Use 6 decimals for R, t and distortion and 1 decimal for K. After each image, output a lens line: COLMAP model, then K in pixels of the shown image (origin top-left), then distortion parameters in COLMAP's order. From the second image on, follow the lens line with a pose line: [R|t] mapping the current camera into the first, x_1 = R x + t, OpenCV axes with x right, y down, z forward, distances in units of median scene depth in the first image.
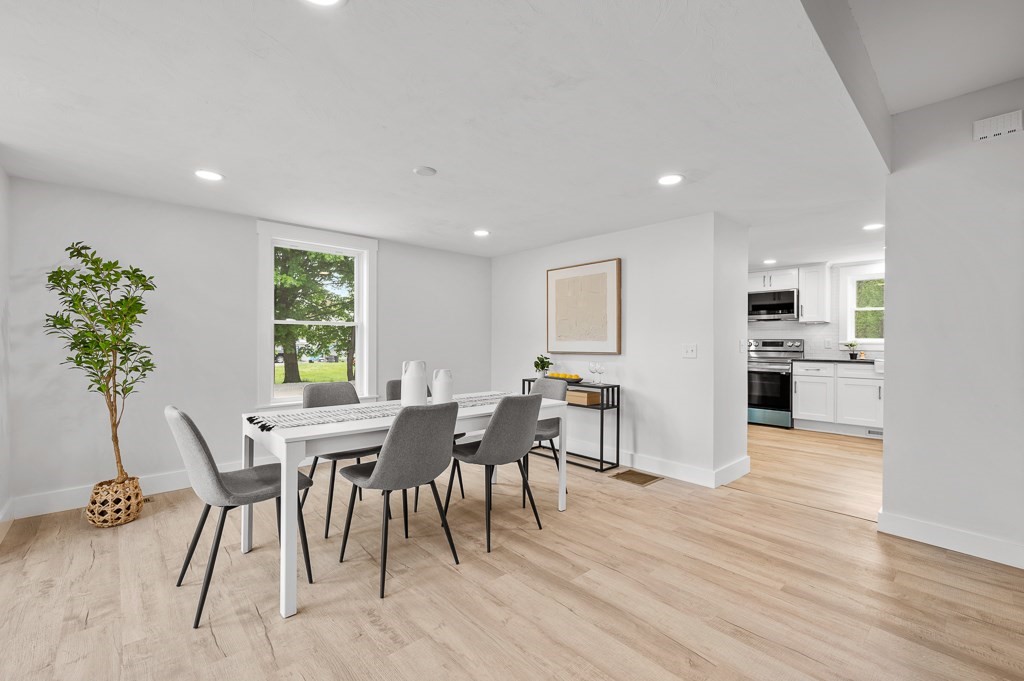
lens RADIAL K [[433.6, 0, 510.5], [0, 433.6, 343.4], [0, 0, 1]] dist [-0.000913, -0.000066]
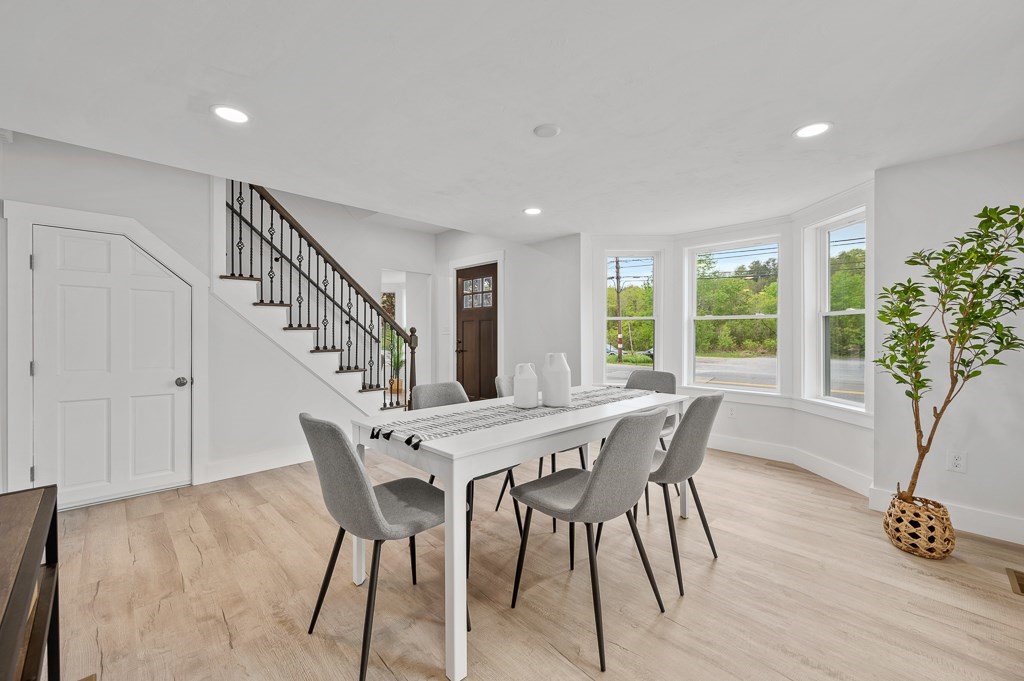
lens RADIAL K [[403.6, 0, 518.1], [0, 403.6, 338.0], [0, 0, 1]] dist [0.010088, 0.000334]
pose [[-0.998691, -0.005060, -0.050907, -0.110903], [-0.005653, 0.999918, 0.011500, 0.000011], [0.050845, 0.011773, -0.998637, 1.951264]]
